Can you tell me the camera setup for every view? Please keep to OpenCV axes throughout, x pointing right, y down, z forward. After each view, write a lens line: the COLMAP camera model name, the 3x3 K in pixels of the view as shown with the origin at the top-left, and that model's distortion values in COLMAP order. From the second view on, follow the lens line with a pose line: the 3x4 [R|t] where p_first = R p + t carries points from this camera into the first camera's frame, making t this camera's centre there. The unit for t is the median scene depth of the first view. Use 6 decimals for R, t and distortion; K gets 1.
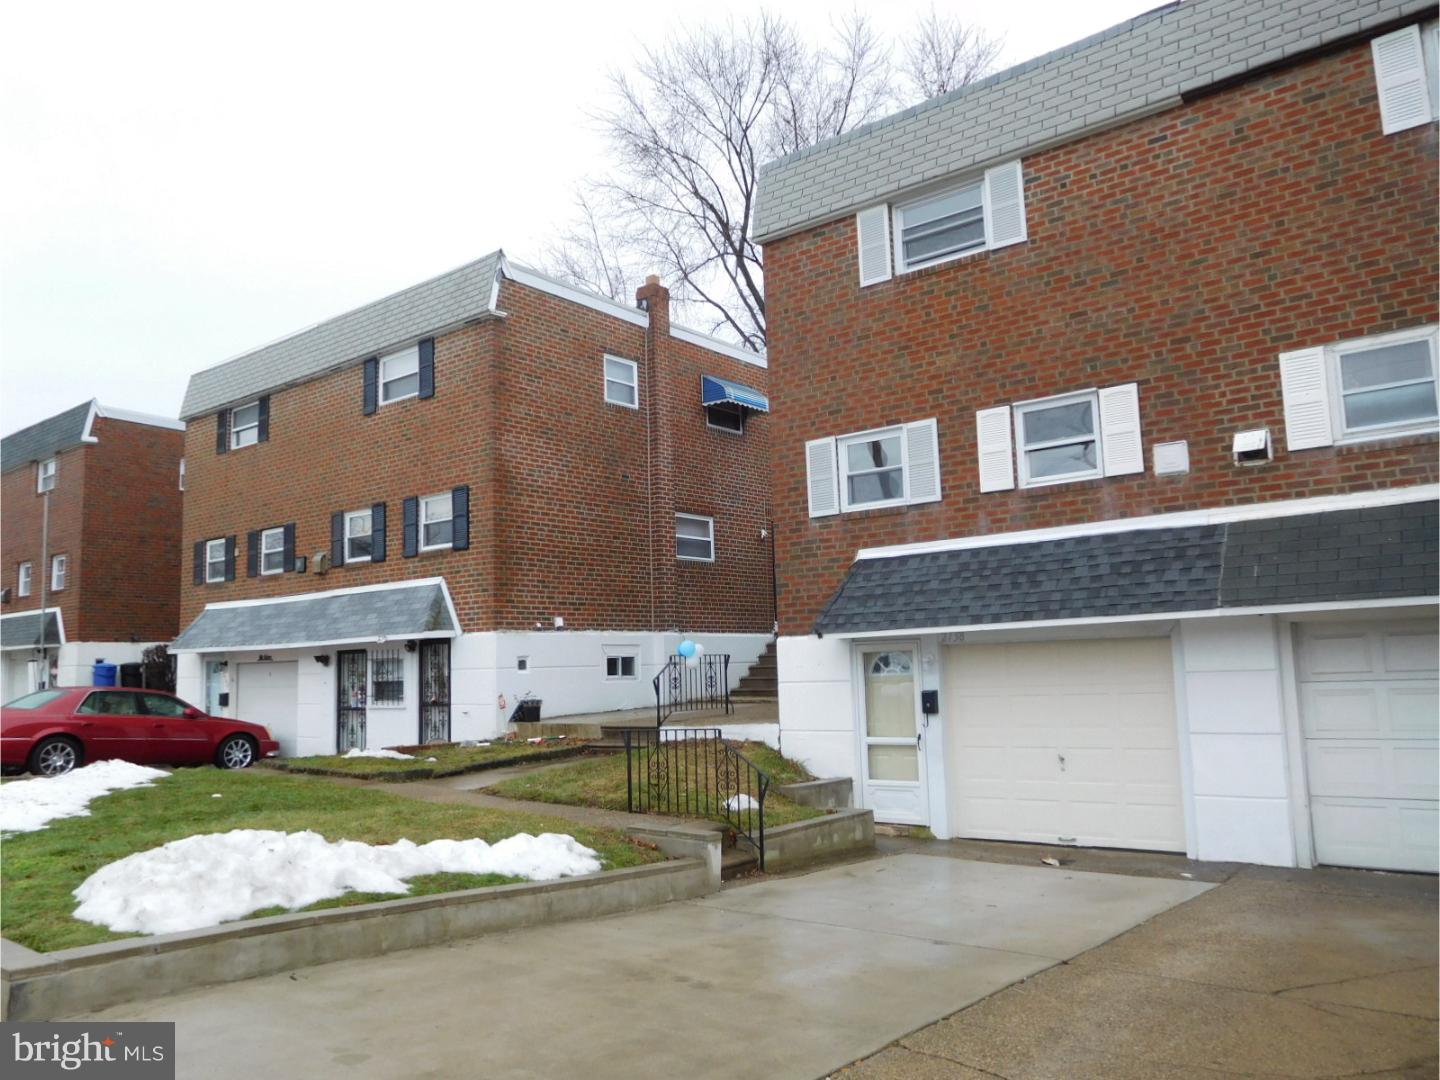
lens RADIAL K [[1075.2, 0, 725.7], [0, 1075.2, 539.9], [0, 0, 1]] dist [-0.023322, 0.012286]
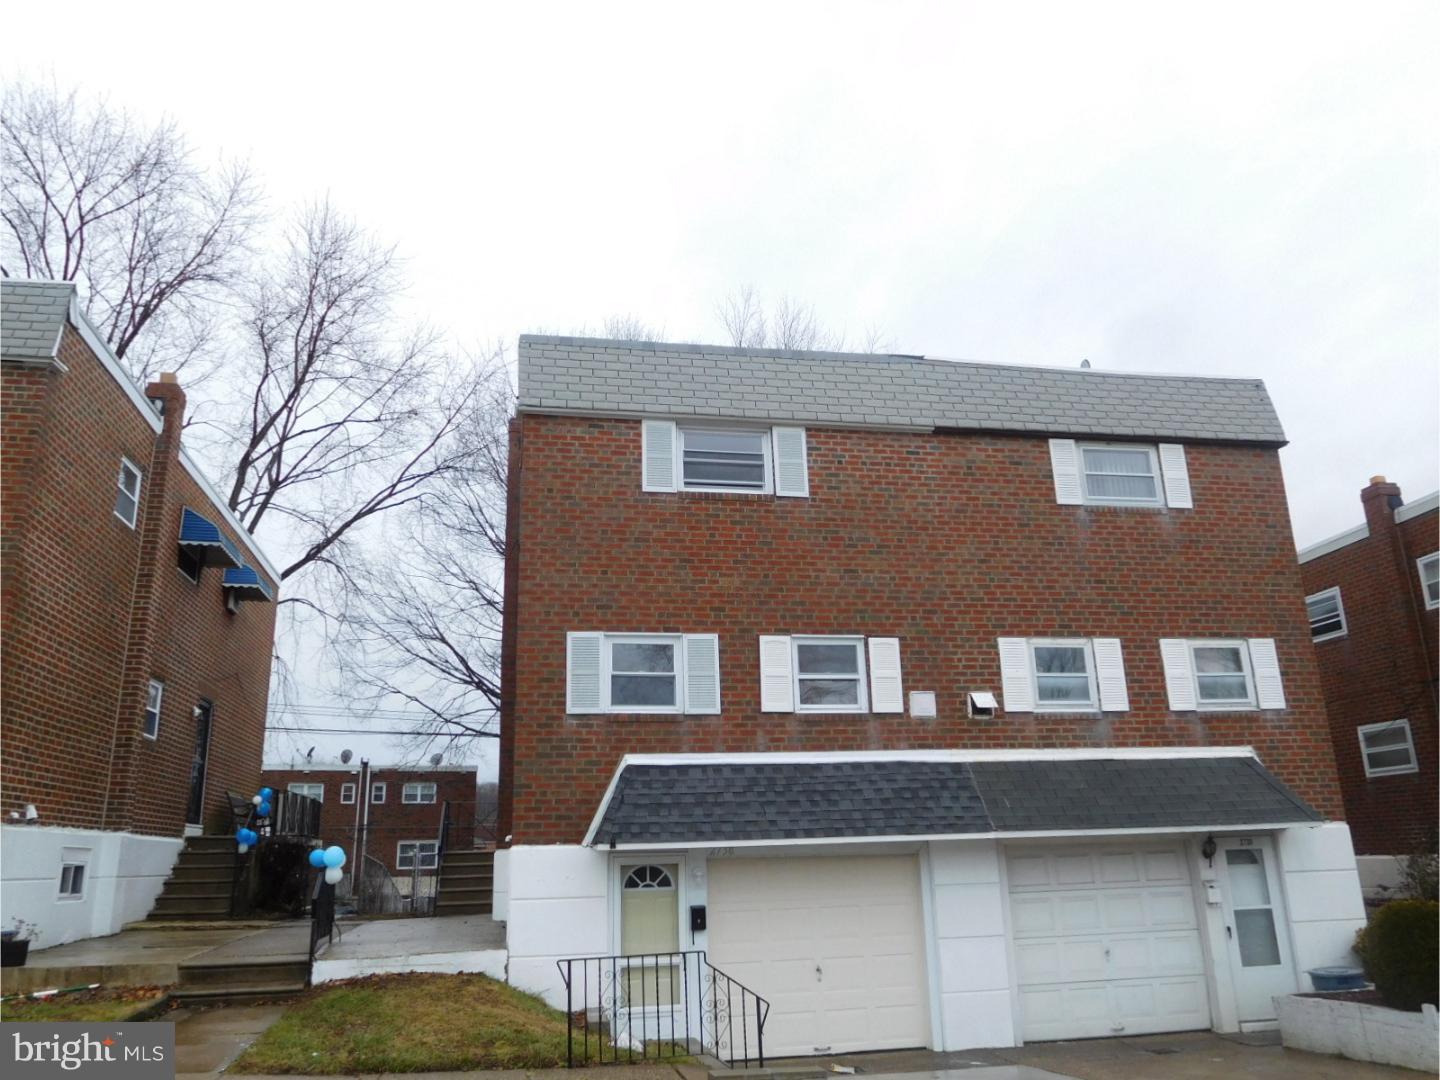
lens RADIAL K [[1066.5, 0, 720.0], [0, 1066.5, 540.0], [0, 0, 1]] dist [-0.021224, 0.000525]
pose [[0.654875, 0.232412, 0.719113, -0.586425], [-0.086283, 0.968310, -0.234375, 0.042368], [-0.750796, 0.091439, 0.654175, 0.316632]]
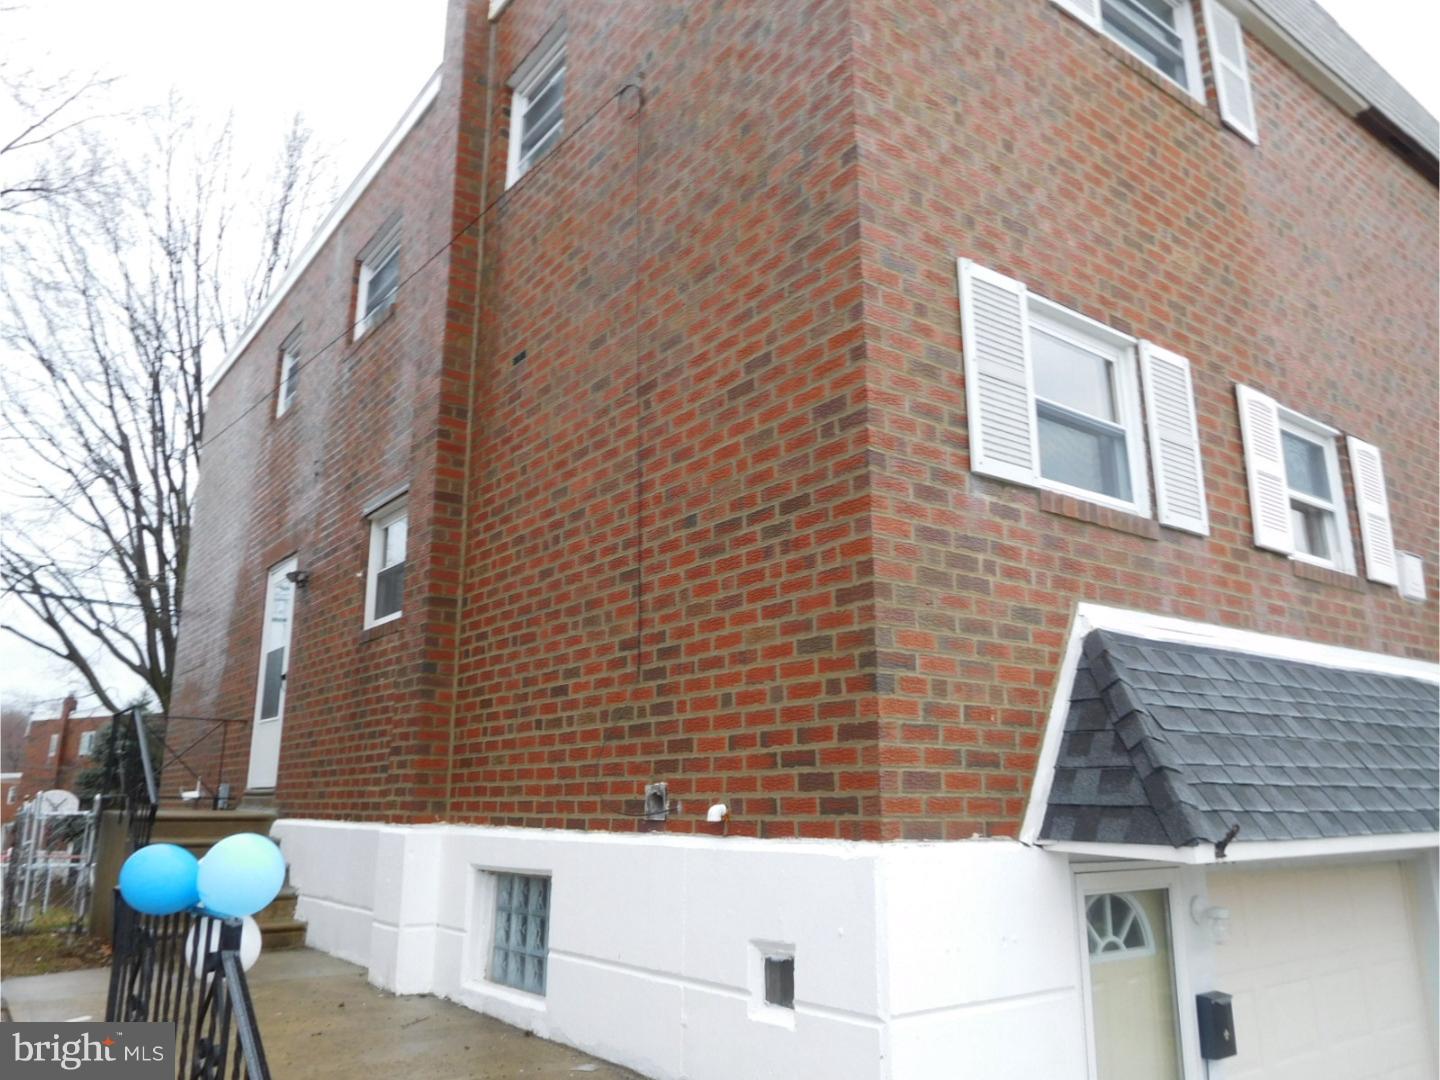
lens RADIAL K [[1075.2, 0, 725.7], [0, 1075.2, 539.9], [0, 0, 1]] dist [-0.023322, 0.012286]
pose [[0.253865, 0.265809, 0.929999, -0.266601], [-0.120257, 0.962712, -0.242331, 0.097715], [-0.959735, -0.050319, 0.276364, 1.084687]]
